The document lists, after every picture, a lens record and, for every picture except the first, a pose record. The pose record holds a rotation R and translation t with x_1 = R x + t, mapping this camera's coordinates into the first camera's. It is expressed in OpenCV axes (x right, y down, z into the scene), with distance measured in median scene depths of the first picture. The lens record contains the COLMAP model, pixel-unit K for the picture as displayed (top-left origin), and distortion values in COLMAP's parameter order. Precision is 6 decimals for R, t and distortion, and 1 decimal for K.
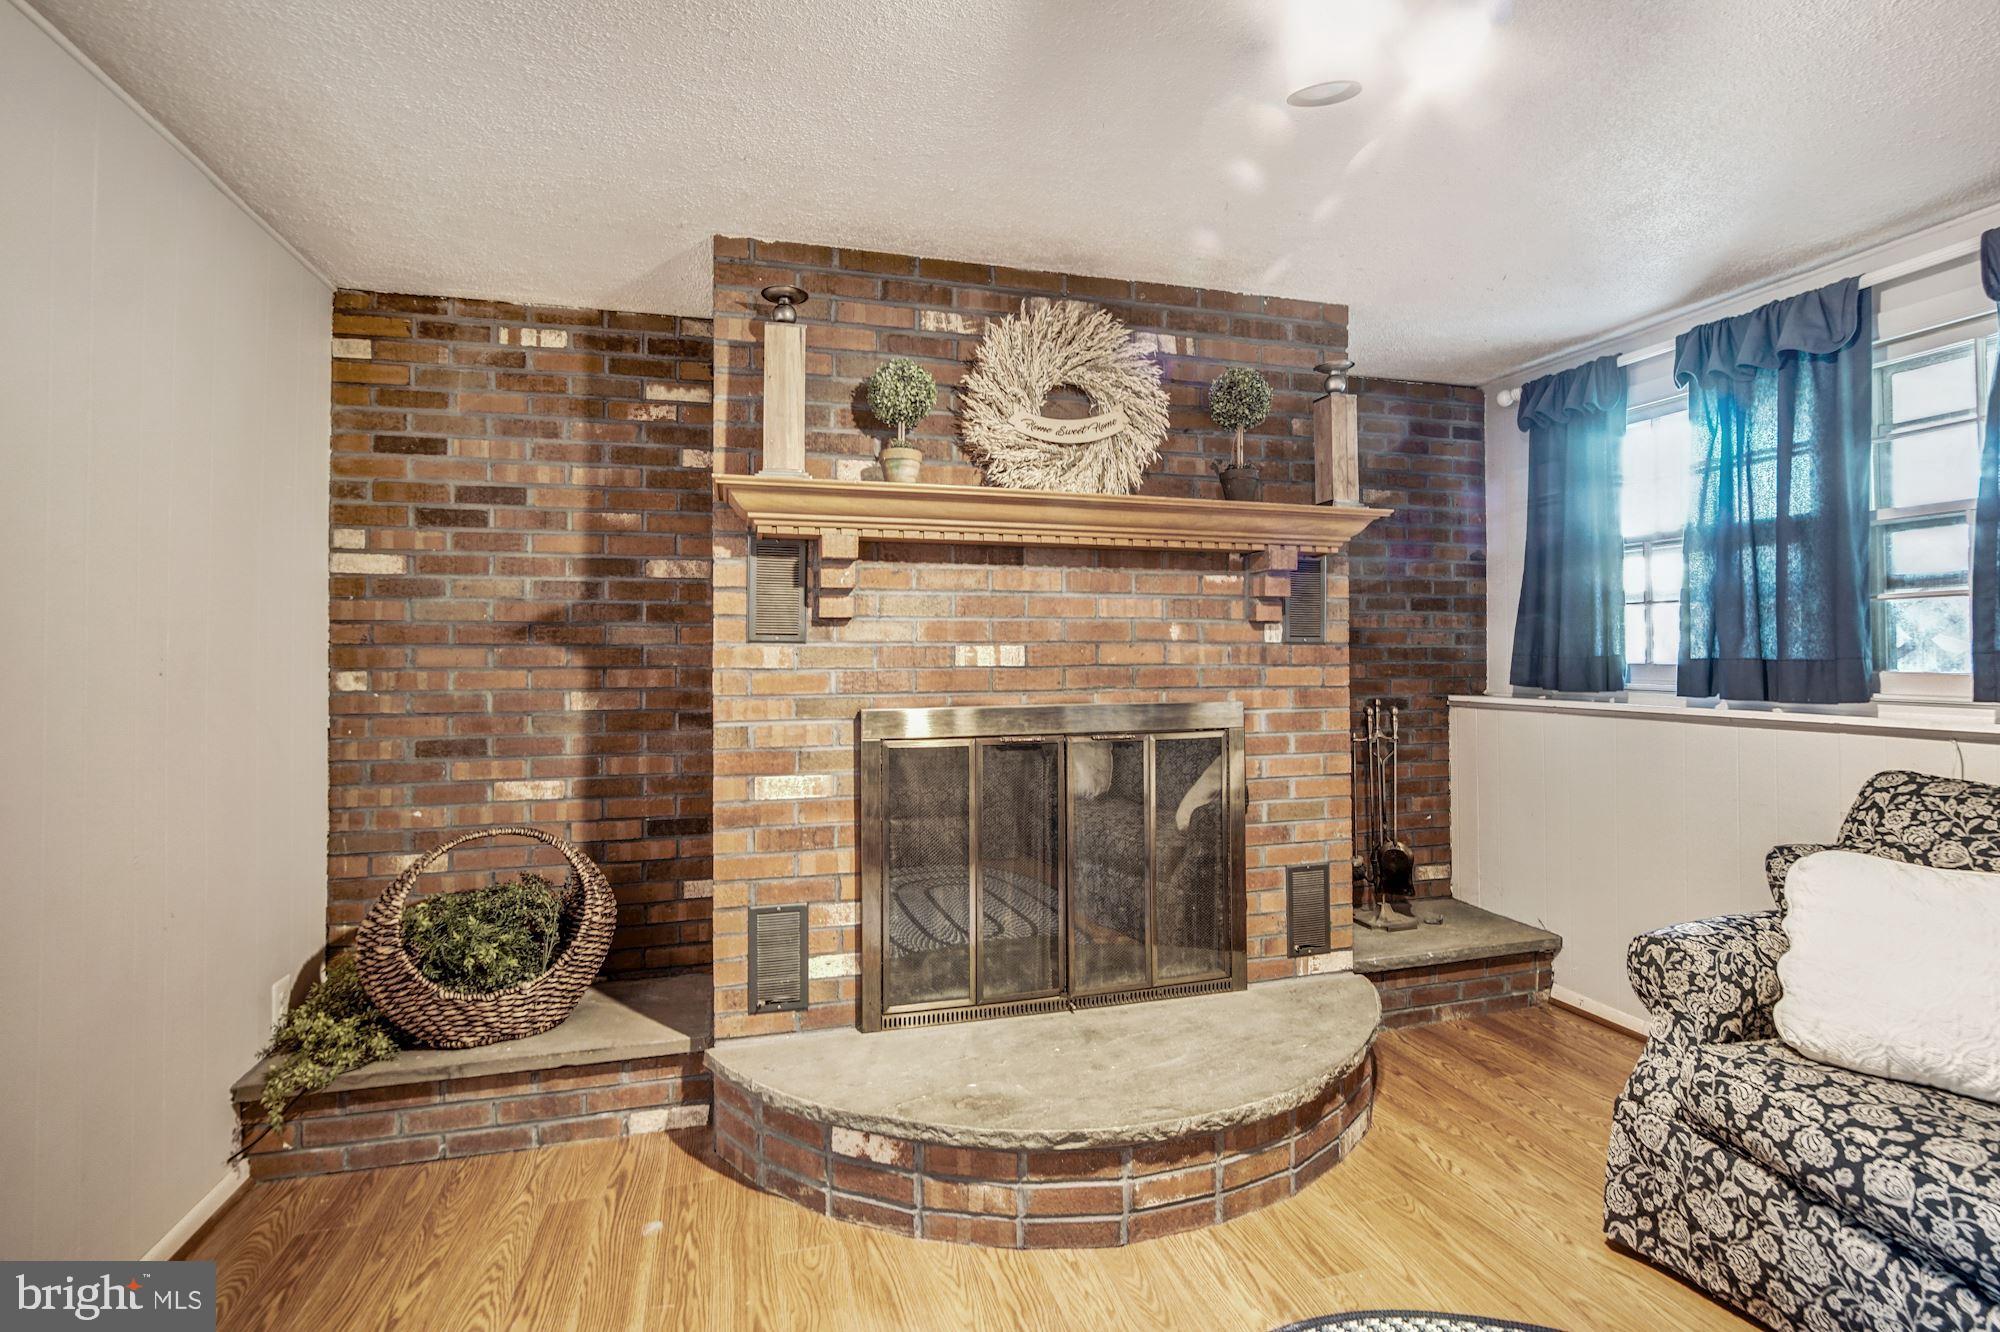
lens RADIAL K [[920.0, 0, 1000.9], [0, 920.0, 636.6], [0, 0, 1]] dist [-0.013888, -0.000002]
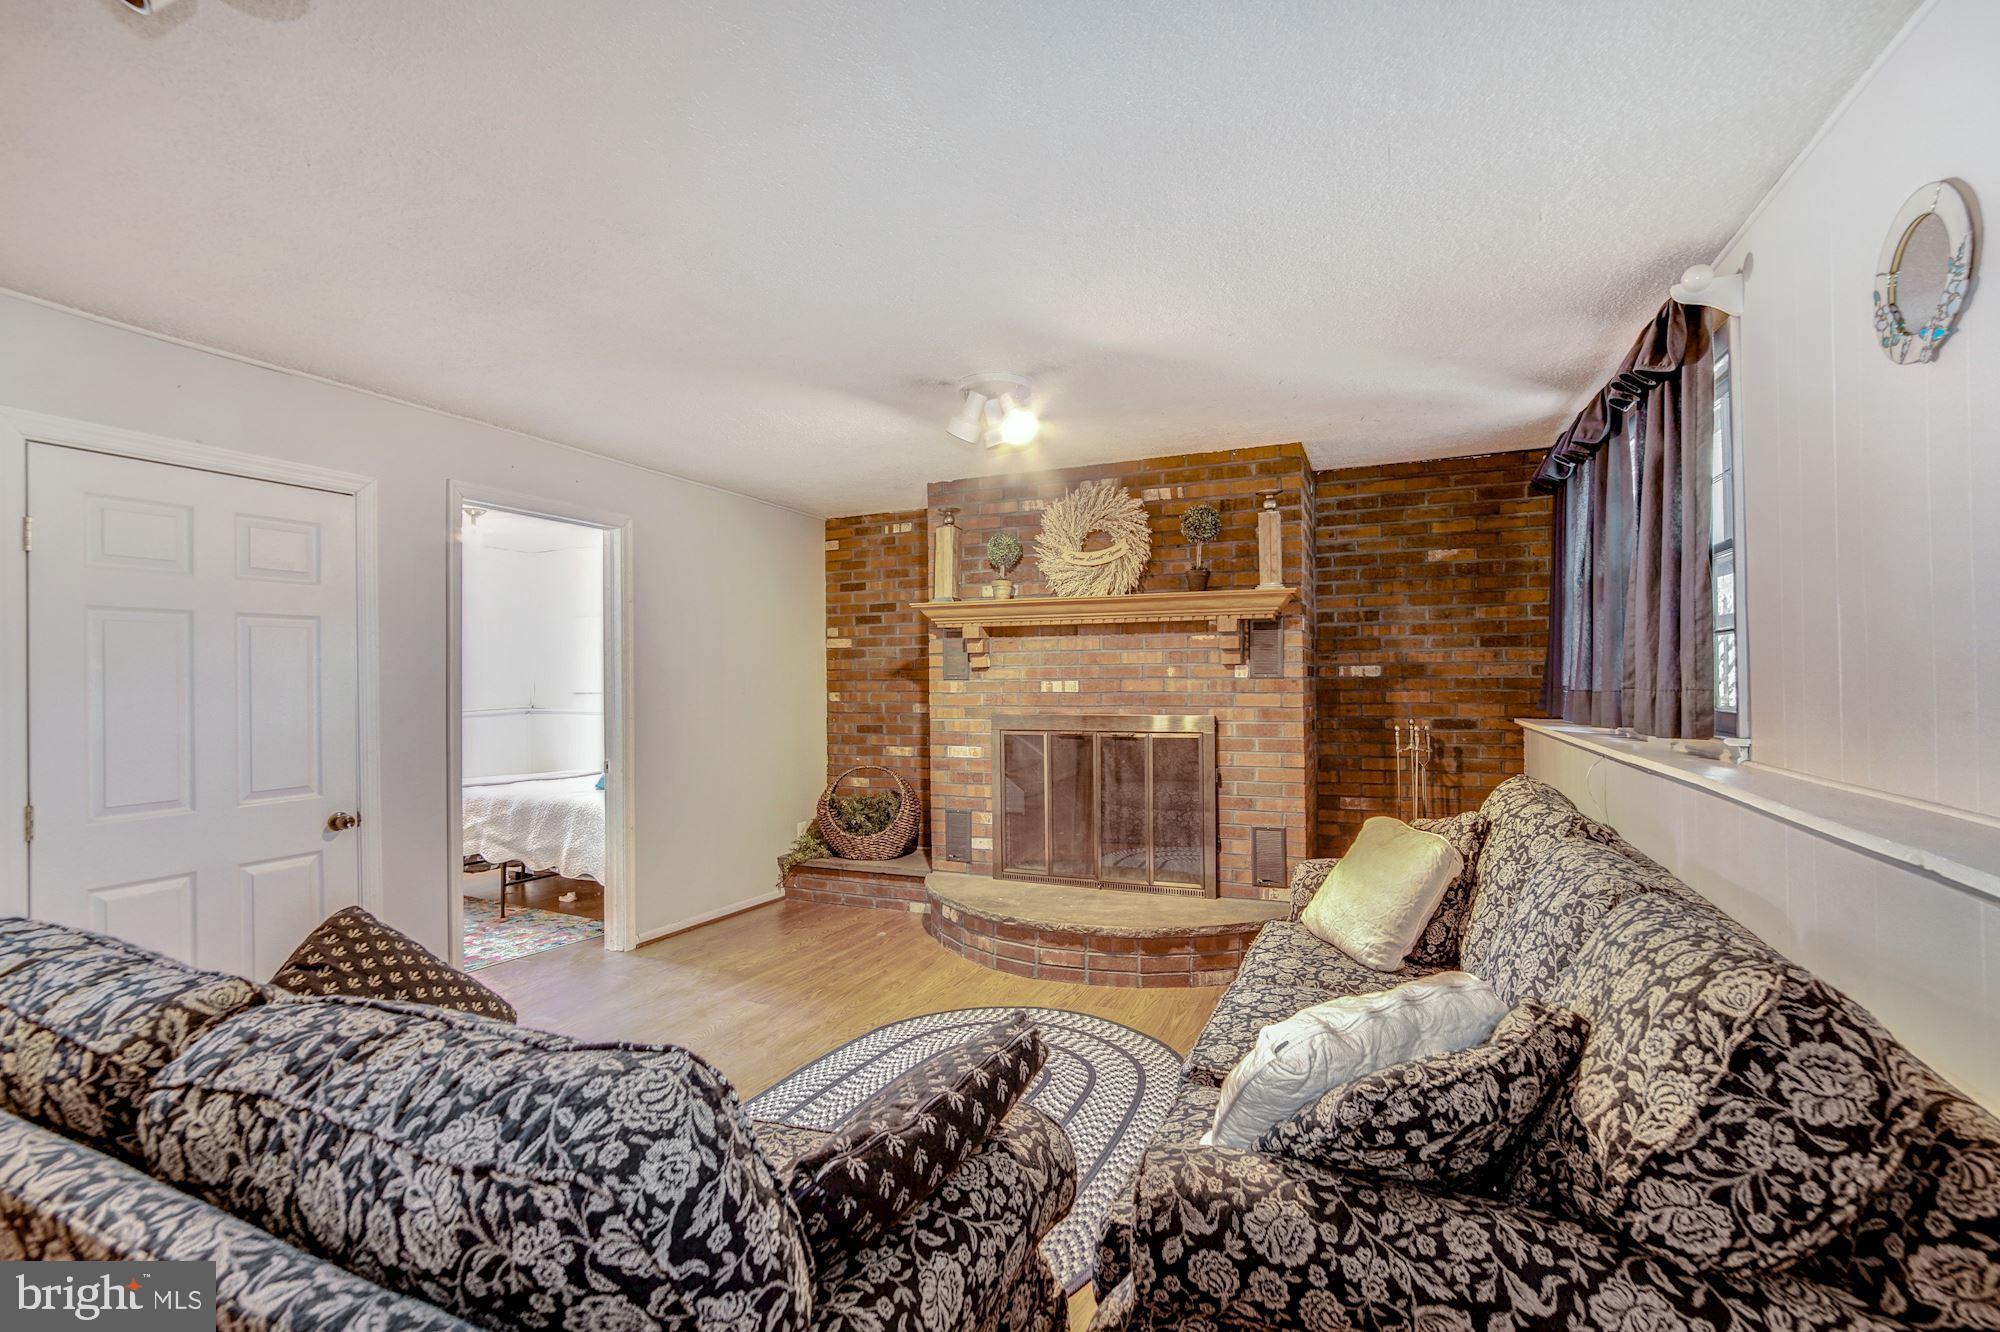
lens RADIAL K [[879.7, 0, 992.8], [0, 879.7, 671.0], [0, 0, 1]] dist [-0.022314, 0.008450]
pose [[0.771004, -0.008119, -0.636778, 0.957118], [0.018735, 0.999775, 0.009937, -0.028302], [0.636554, -0.019592, 0.770983, -0.401273]]
